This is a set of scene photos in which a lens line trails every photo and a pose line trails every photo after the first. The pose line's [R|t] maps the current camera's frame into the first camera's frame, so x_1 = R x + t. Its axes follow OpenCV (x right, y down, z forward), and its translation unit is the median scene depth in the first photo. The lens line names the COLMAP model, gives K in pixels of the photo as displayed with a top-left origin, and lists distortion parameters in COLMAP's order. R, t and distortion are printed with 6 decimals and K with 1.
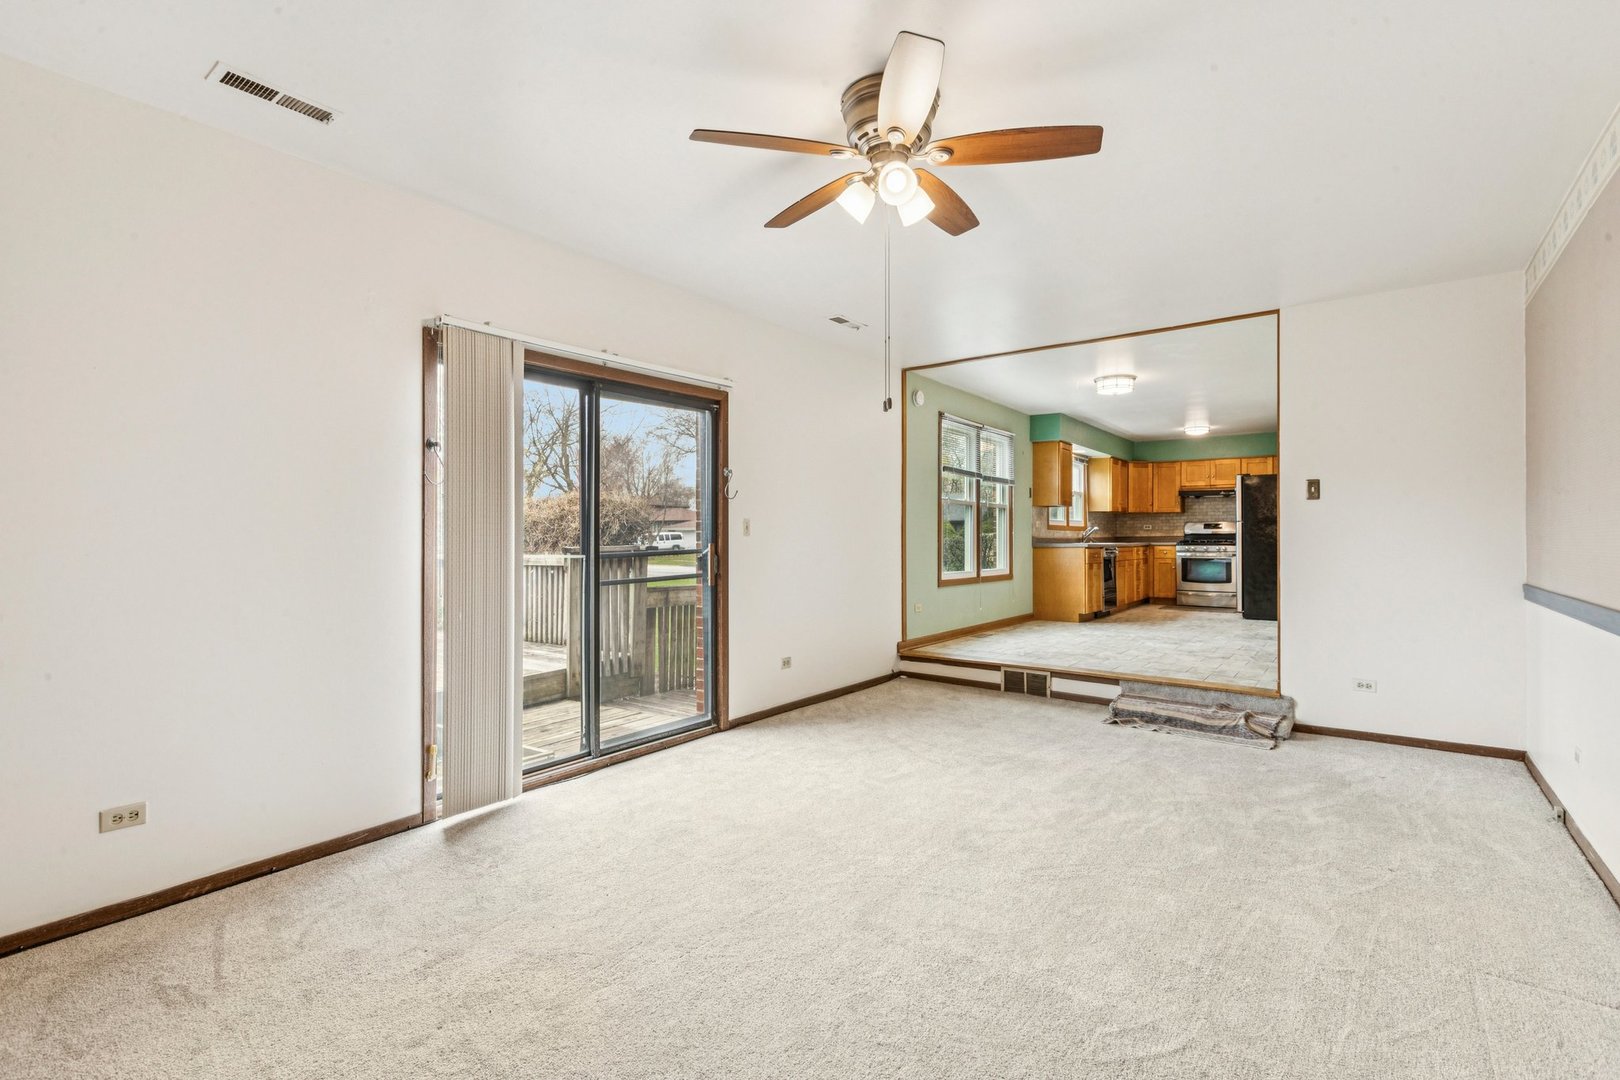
lens RADIAL K [[728.3, 0, 809.0], [0, 728.3, 529.1], [0, 0, 1]] dist [-0.000186, 0.001661]
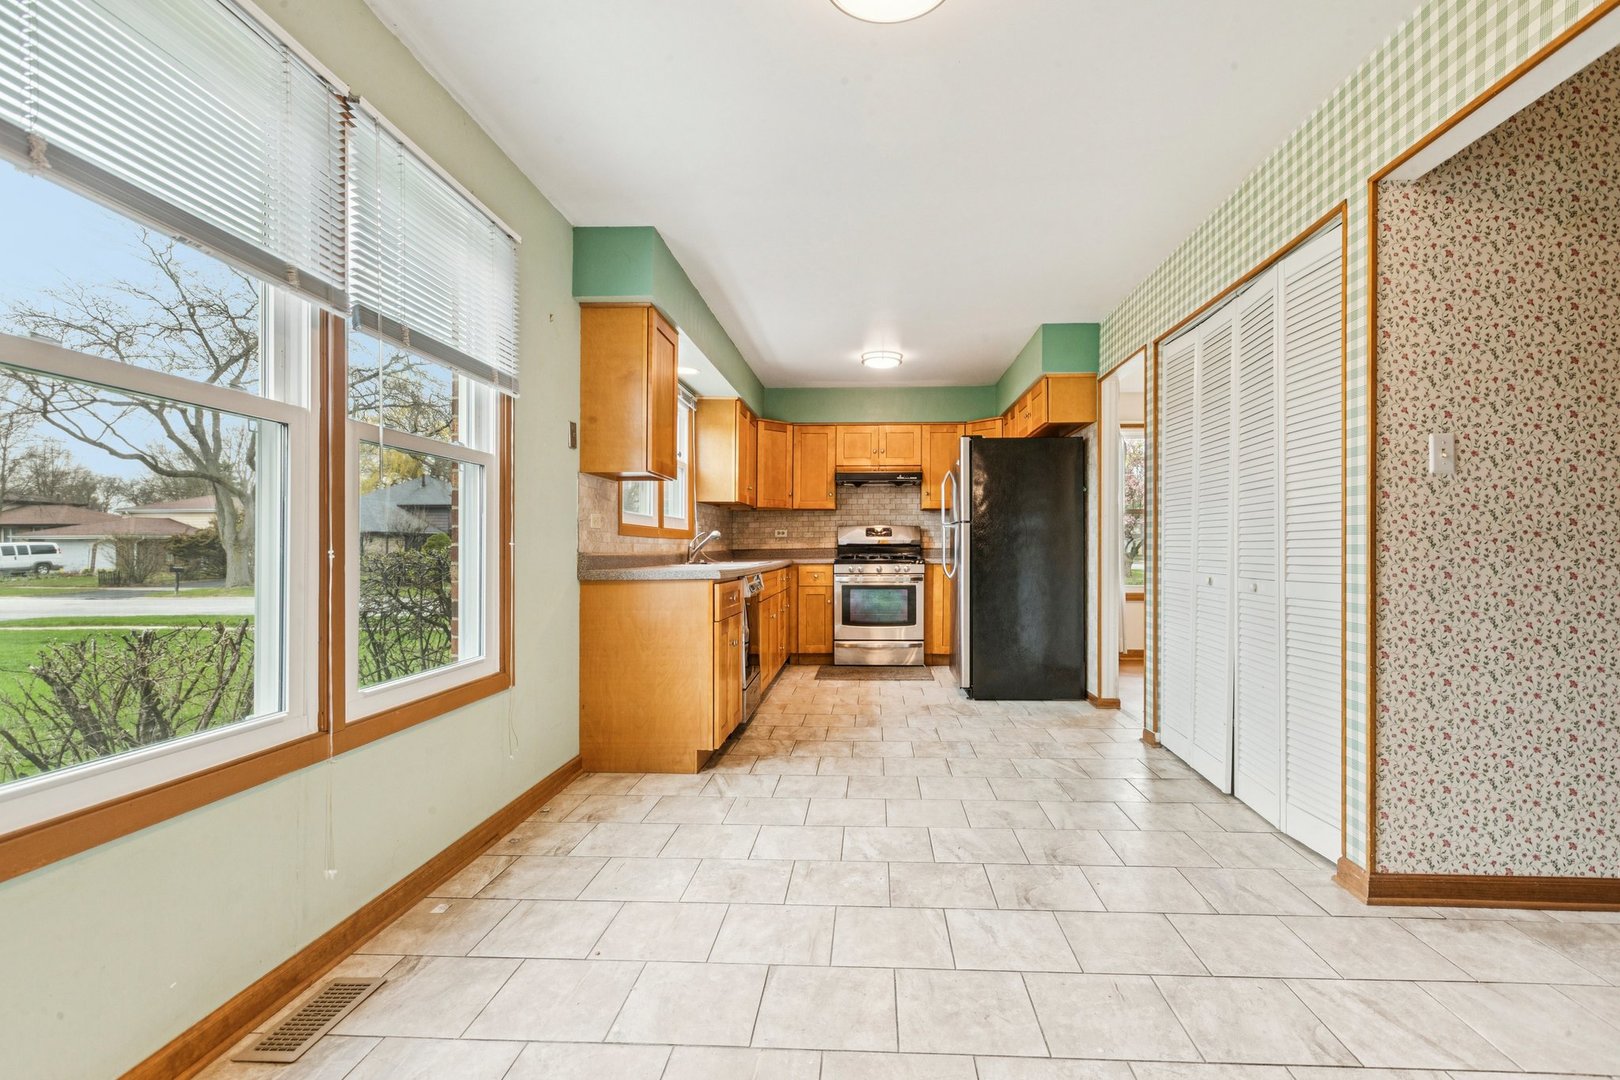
lens RADIAL K [[728.3, 0, 817.5], [0, 728.3, 539.2], [0, 0, 1]] dist [-0.000186, 0.001661]
pose [[0.833421, 0.003182, 0.552630, 0.170209], [-0.002881, 0.999995, -0.001412, 0.003057], [-0.552632, -0.000416, 0.833425, 0.522570]]
